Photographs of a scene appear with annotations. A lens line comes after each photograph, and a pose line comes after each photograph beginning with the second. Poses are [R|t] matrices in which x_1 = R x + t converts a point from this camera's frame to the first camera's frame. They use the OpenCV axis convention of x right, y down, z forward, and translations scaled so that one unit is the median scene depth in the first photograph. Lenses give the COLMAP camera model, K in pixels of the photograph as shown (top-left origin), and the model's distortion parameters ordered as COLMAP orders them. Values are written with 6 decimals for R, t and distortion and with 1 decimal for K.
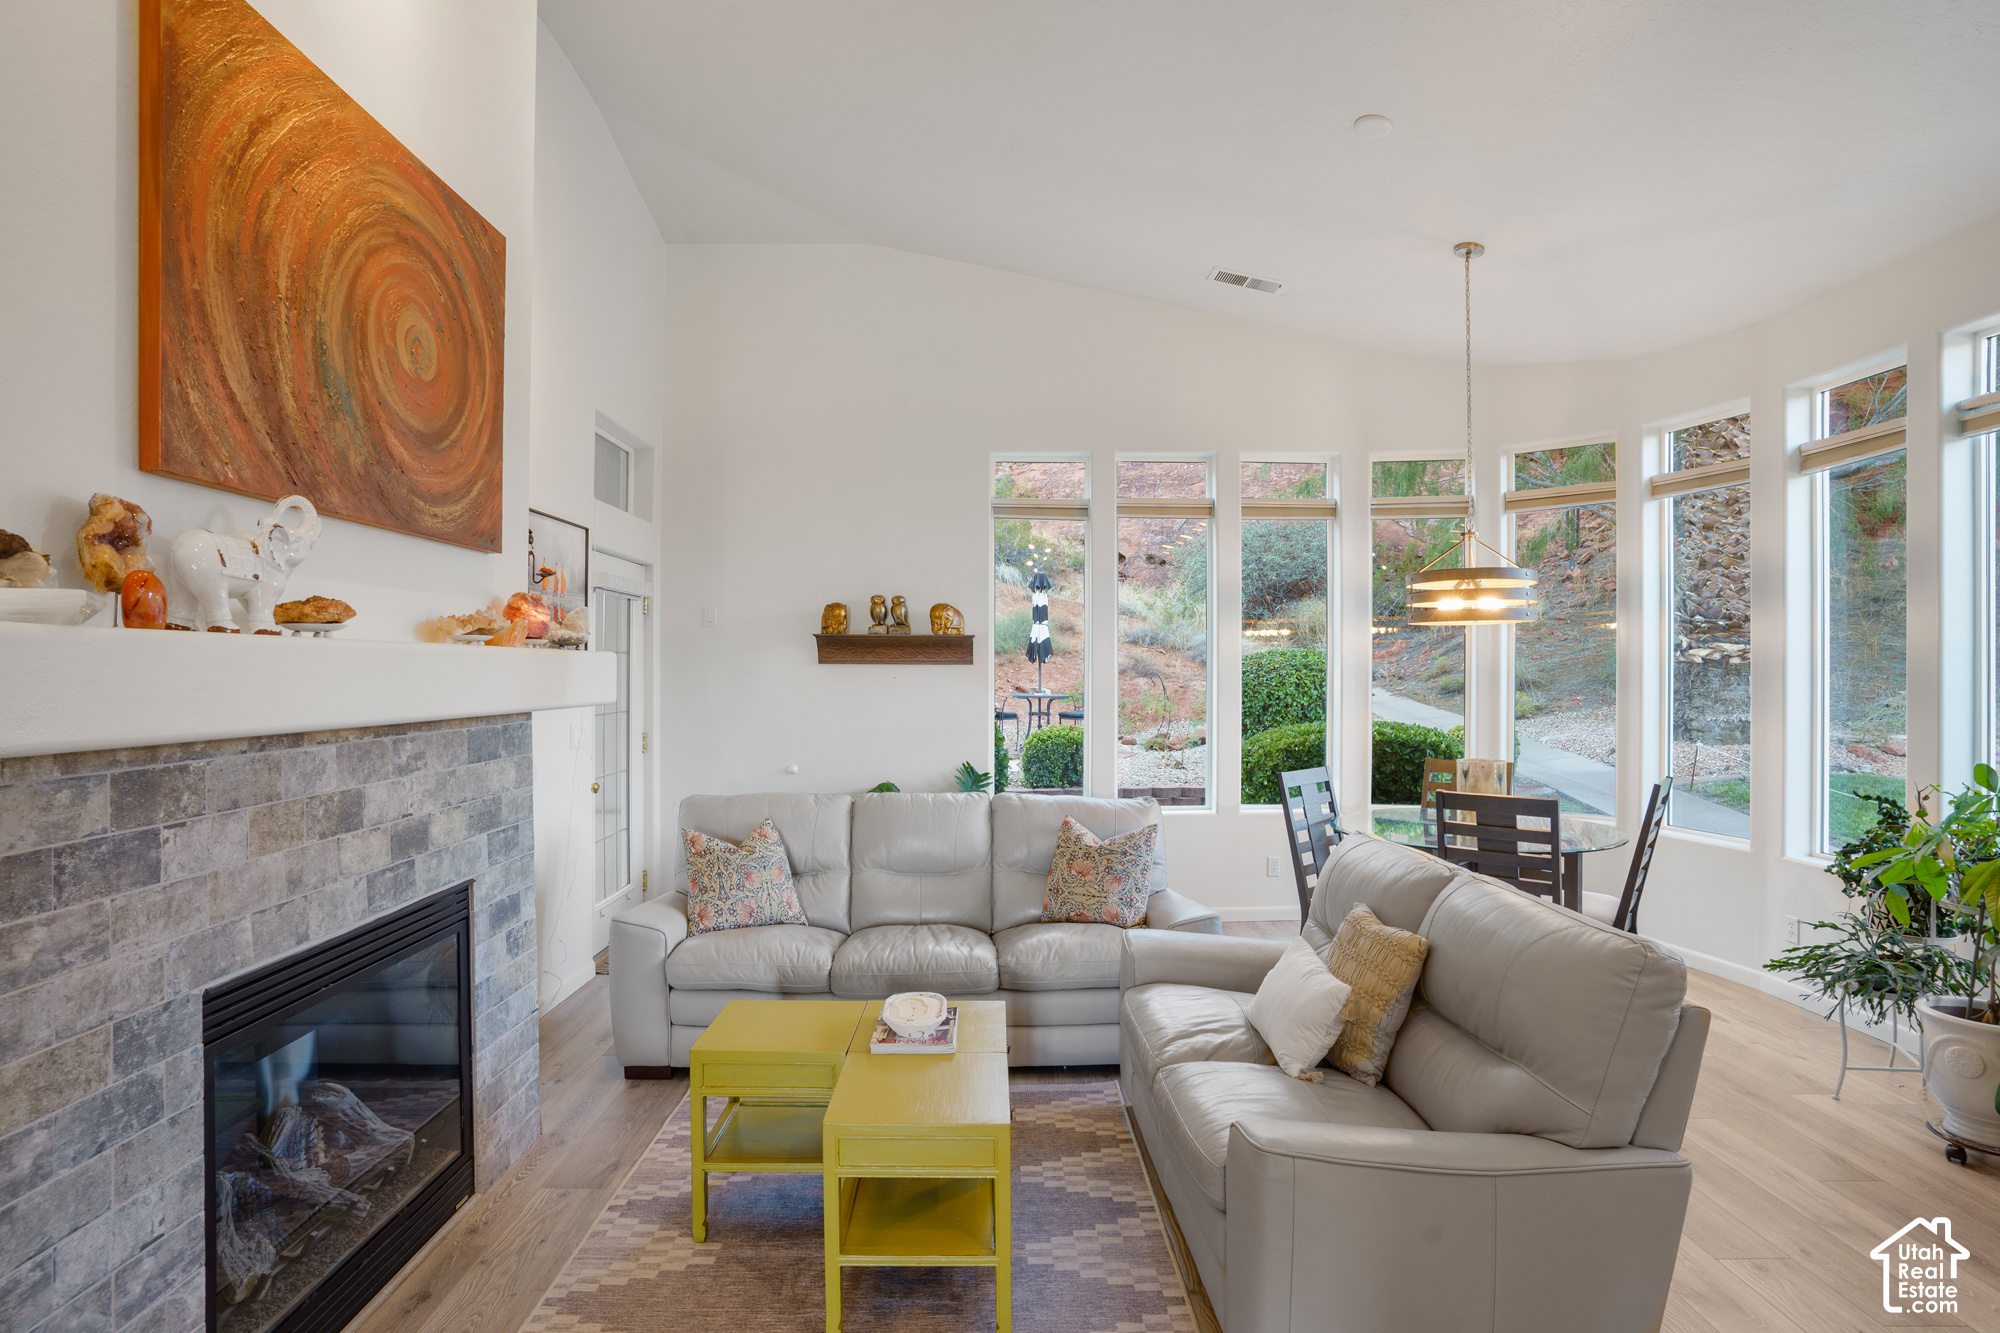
lens RADIAL K [[1047.2, 0, 1000.0], [0, 1047.2, 666.5], [0, 0, 1]] dist [0.000216, 0.000008]
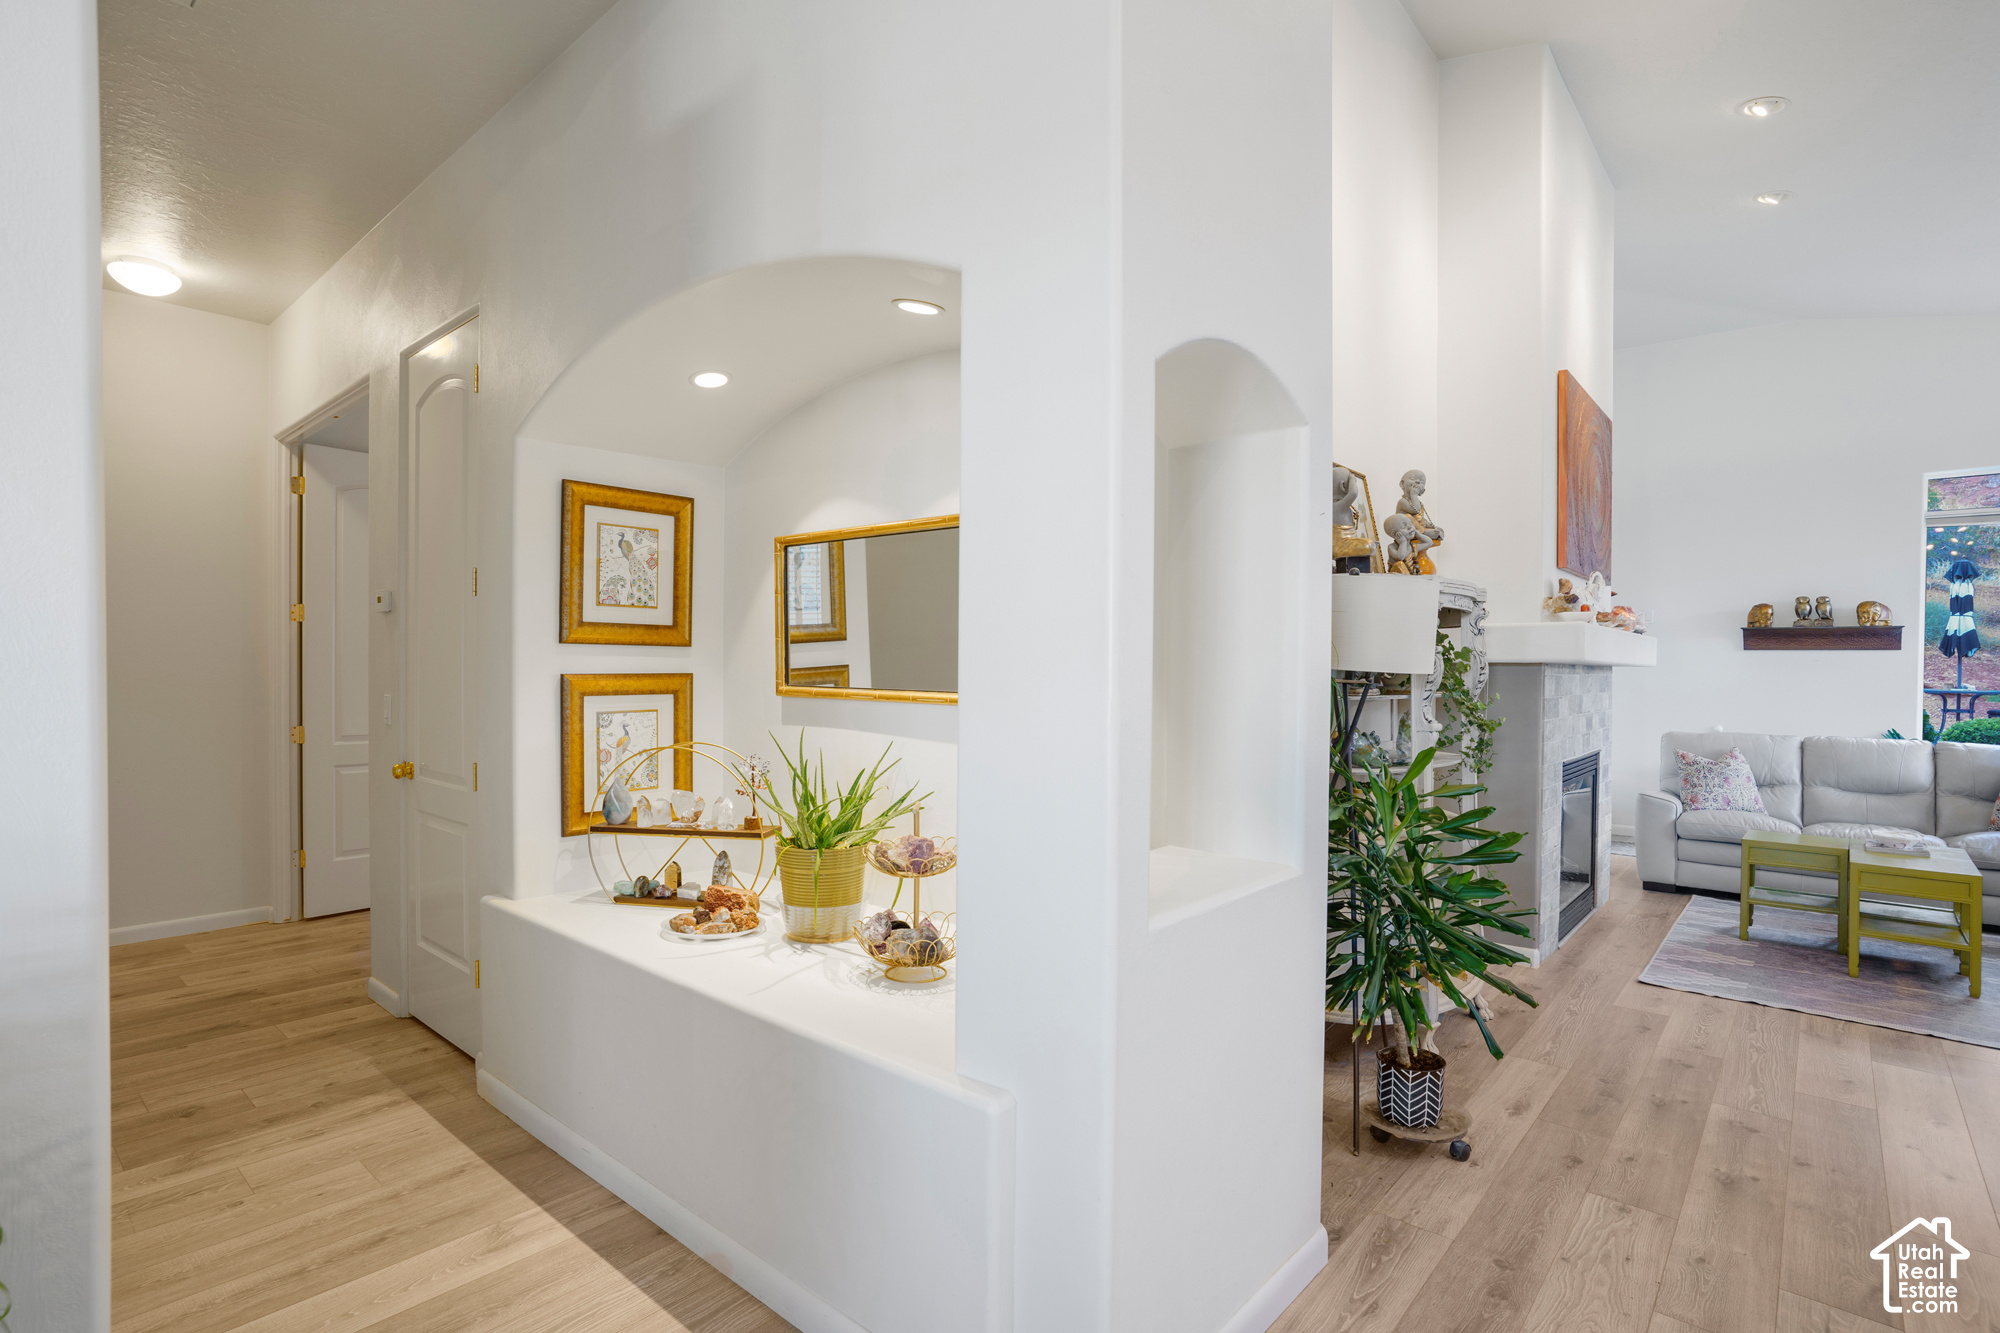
lens RADIAL K [[982.5, 0, 1000.0], [0, 982.5, 666.5], [0, 0, 1]] dist [-0.005182, -0.001022]
pose [[0.745855, 0.008755, -0.666051, -0.050233], [-0.007988, 0.999959, 0.004200, 0.020865], [0.666061, 0.002188, 0.745894, -0.558455]]
